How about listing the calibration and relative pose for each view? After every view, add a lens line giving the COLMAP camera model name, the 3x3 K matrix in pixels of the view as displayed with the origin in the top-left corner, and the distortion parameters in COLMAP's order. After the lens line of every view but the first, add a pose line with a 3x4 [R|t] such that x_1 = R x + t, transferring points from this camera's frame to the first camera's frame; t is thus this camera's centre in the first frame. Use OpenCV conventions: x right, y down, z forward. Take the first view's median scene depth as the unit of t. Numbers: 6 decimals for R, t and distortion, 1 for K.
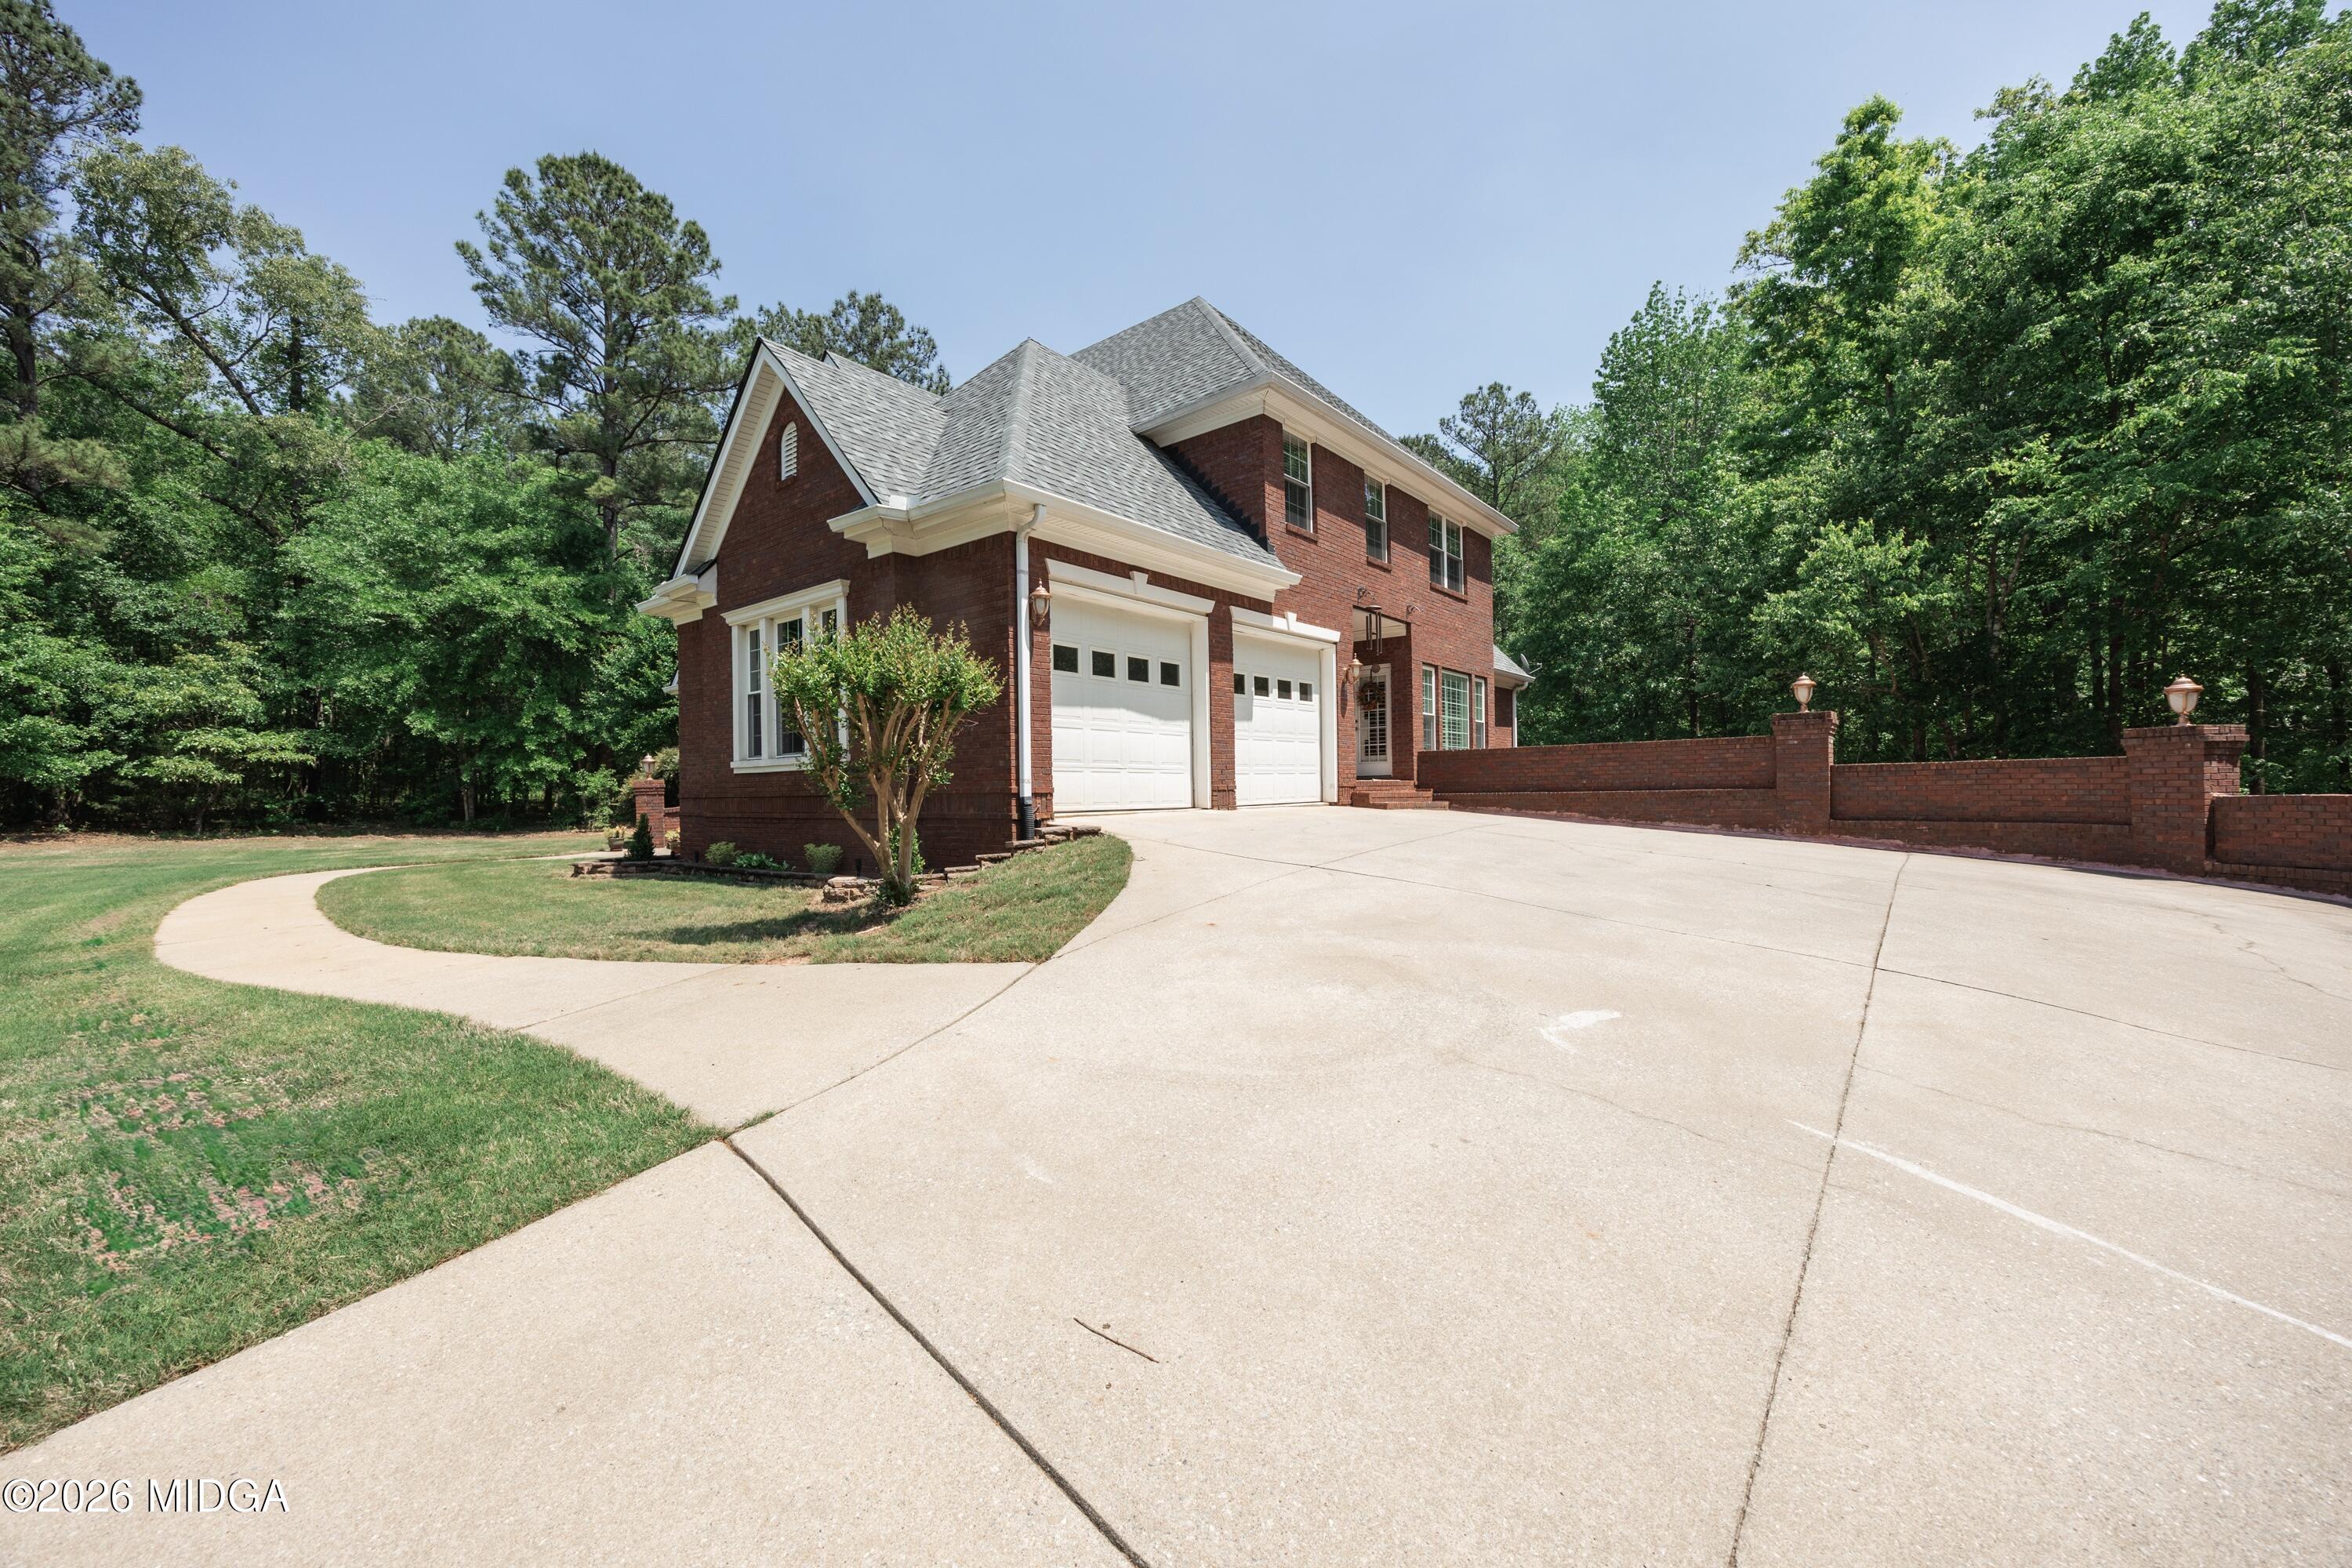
lens RADIAL K [[903.0, 0, 1165.1], [0, 903.0, 778.1], [0, 0, 1]] dist [-0.003011, -0.000130]
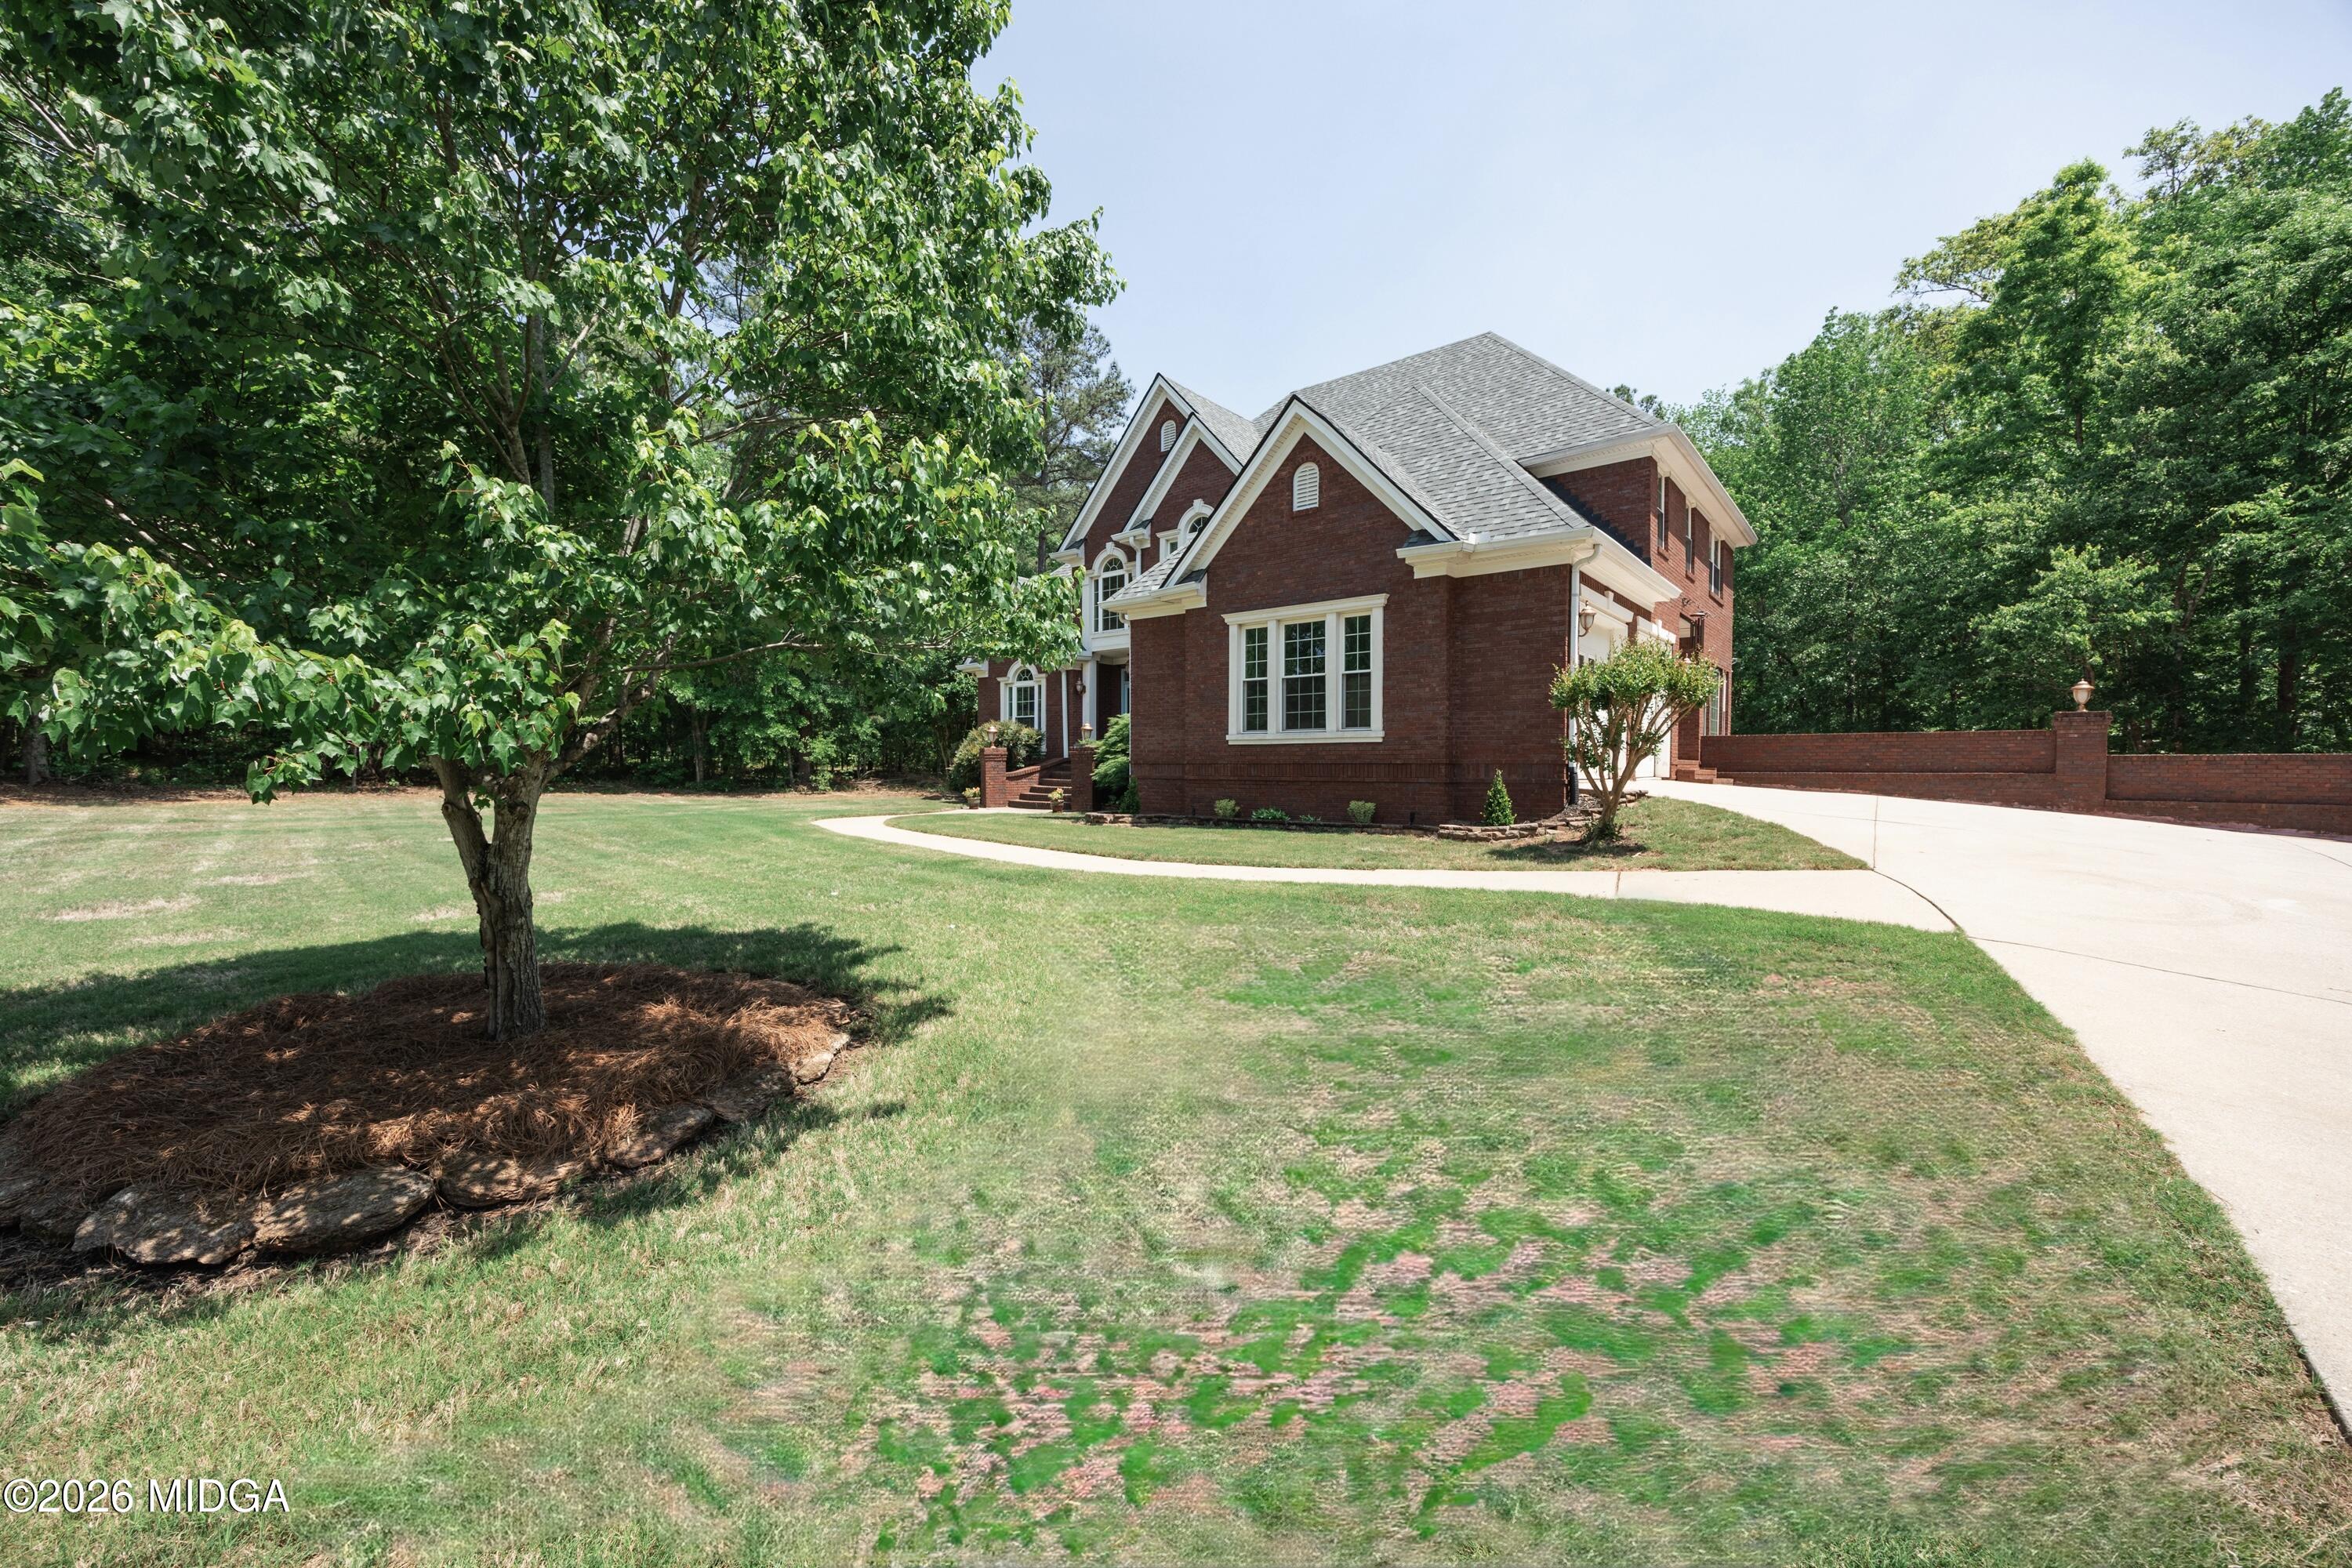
lens RADIAL K [[889.3, 0, 1176.0], [0, 889.3, 784.0], [0, 0, 1]] dist [-0.014912, 0.002831]
pose [[0.999765, 0.019108, -0.010275, -0.389979], [-0.018738, 0.999214, 0.034919, 0.005217], [0.010934, -0.034718, 0.999337, -0.158510]]
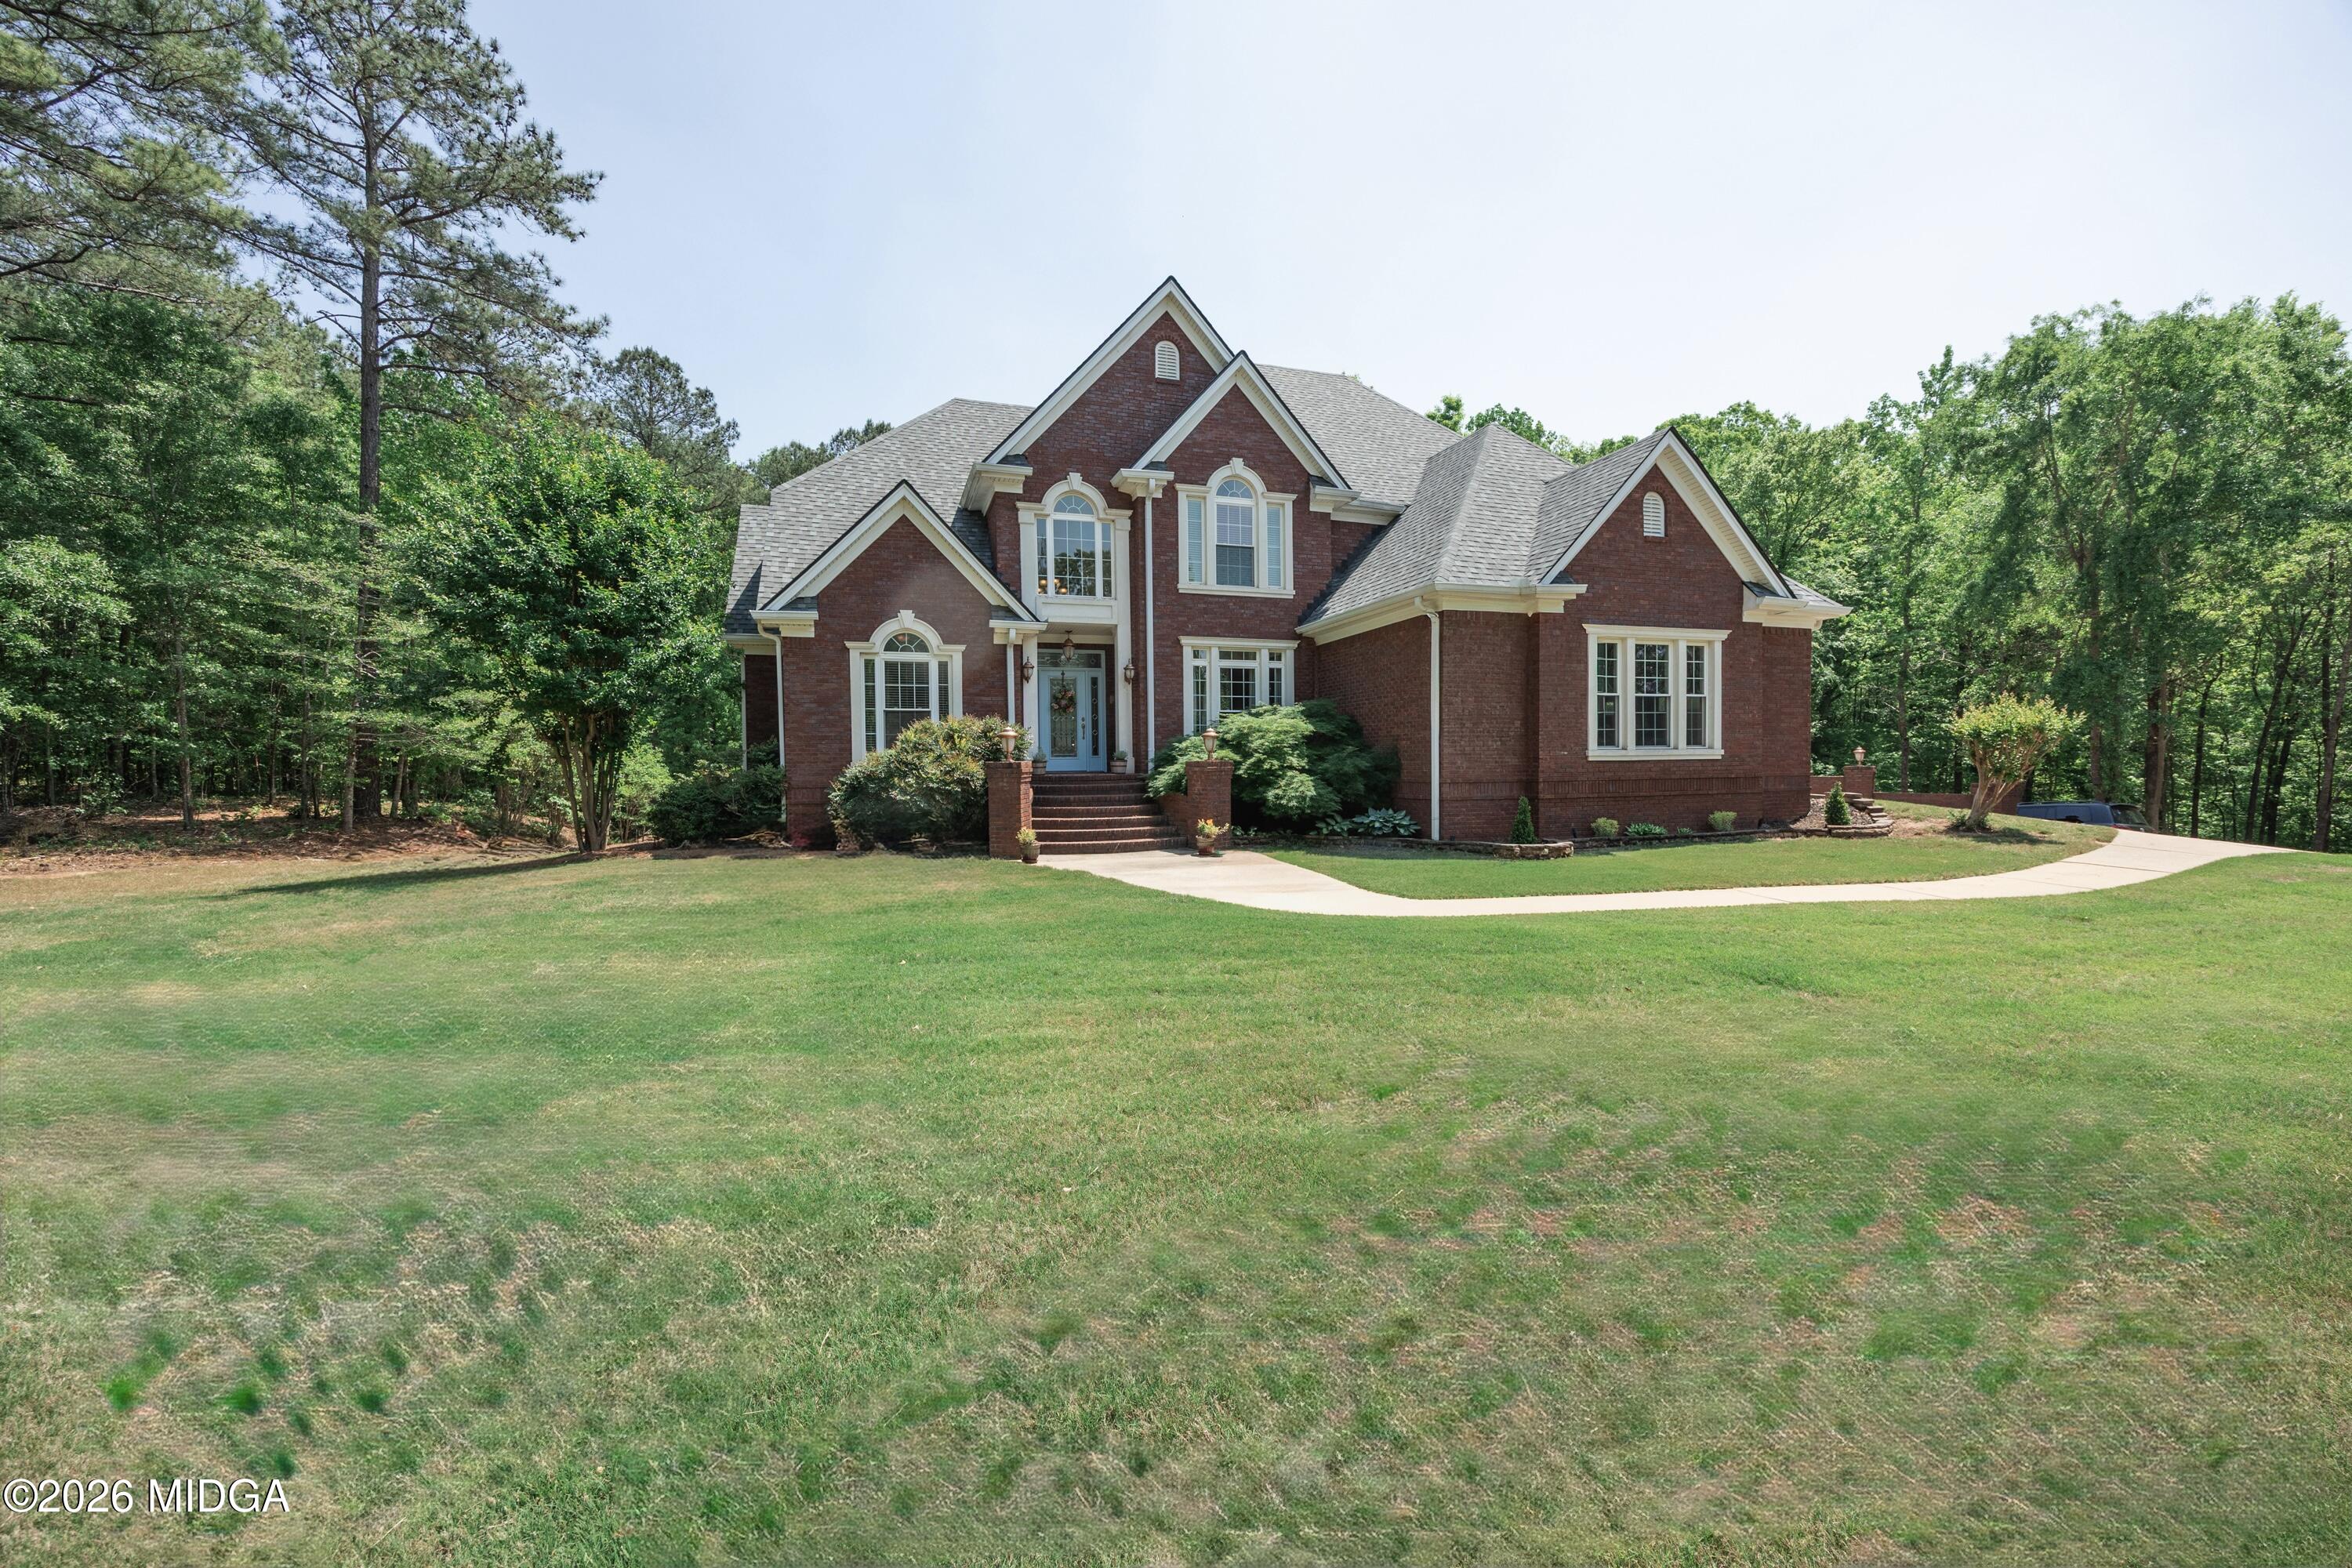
lens RADIAL K [[903.0, 0, 1165.1], [0, 903.0, 778.1], [0, 0, 1]] dist [-0.003011, -0.000130]
pose [[0.544831, 0.005365, 0.838528, -1.276646], [-0.006413, 0.999977, -0.002231, 0.016832], [-0.838521, -0.004162, 0.544853, 0.594241]]
